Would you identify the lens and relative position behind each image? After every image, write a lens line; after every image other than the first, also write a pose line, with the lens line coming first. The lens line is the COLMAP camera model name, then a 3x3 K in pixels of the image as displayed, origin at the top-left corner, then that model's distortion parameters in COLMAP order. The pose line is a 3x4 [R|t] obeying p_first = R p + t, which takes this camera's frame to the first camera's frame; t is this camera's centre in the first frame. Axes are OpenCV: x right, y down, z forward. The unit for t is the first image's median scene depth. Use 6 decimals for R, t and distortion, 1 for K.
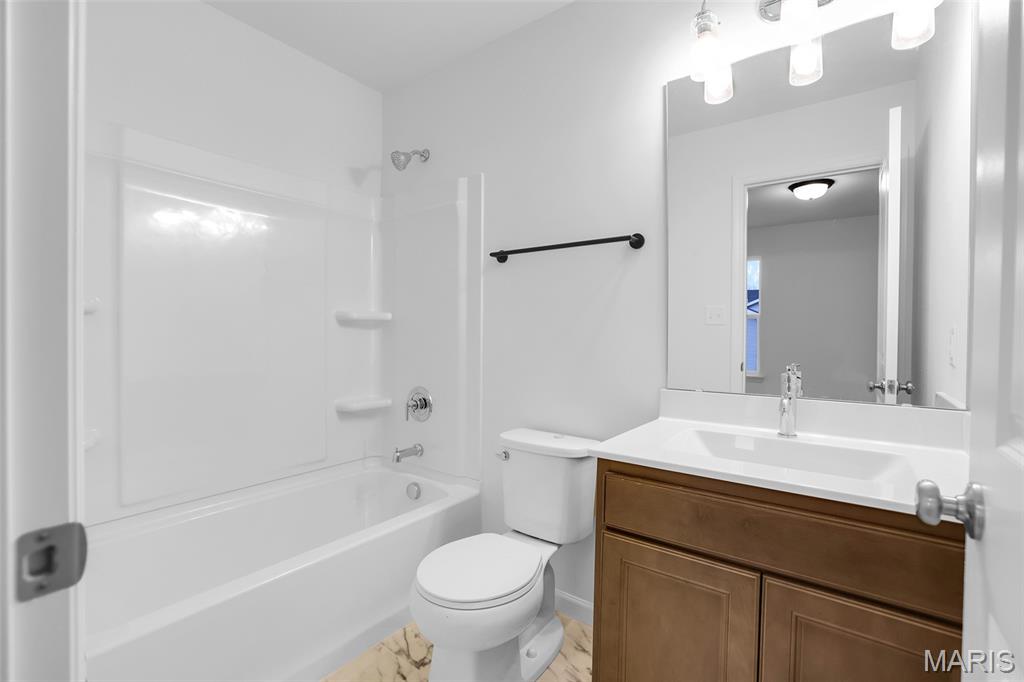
lens RADIAL K [[456.3, 0, 509.6], [0, 456.3, 346.3], [0, 0, 1]] dist [-0.012234, 0.001035]
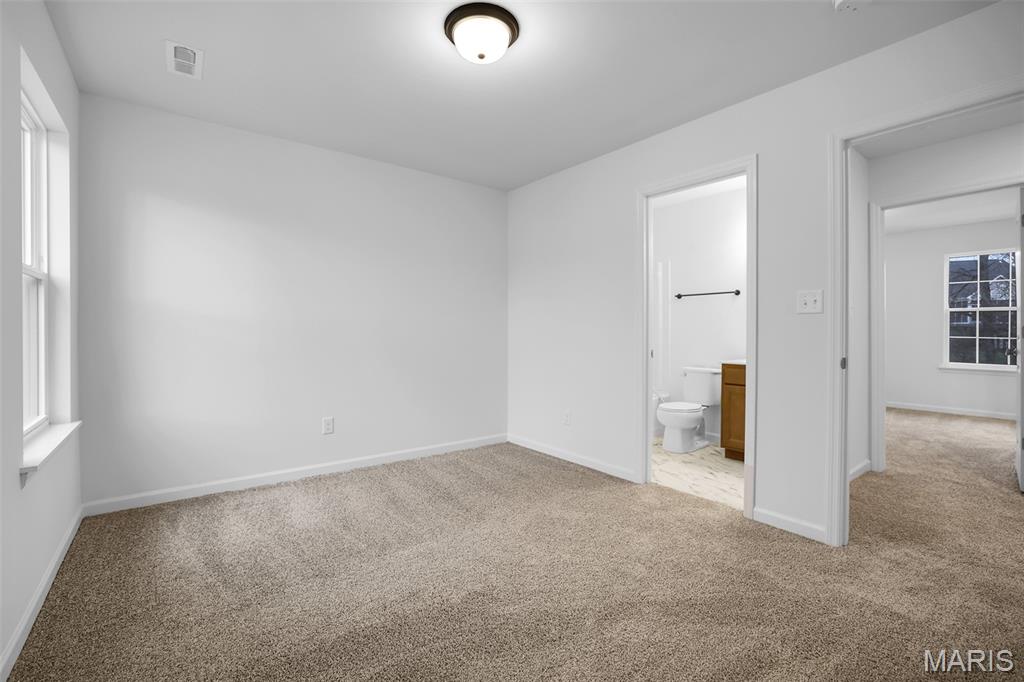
lens RADIAL K [[456.3, 0, 515.5], [0, 456.3, 332.5], [0, 0, 1]] dist [-0.012234, 0.001035]
pose [[0.973634, -0.009579, -0.227914, -0.361006], [0.012017, 0.999884, 0.009312, -0.044201], [0.227799, -0.011805, 0.973637, -1.800360]]
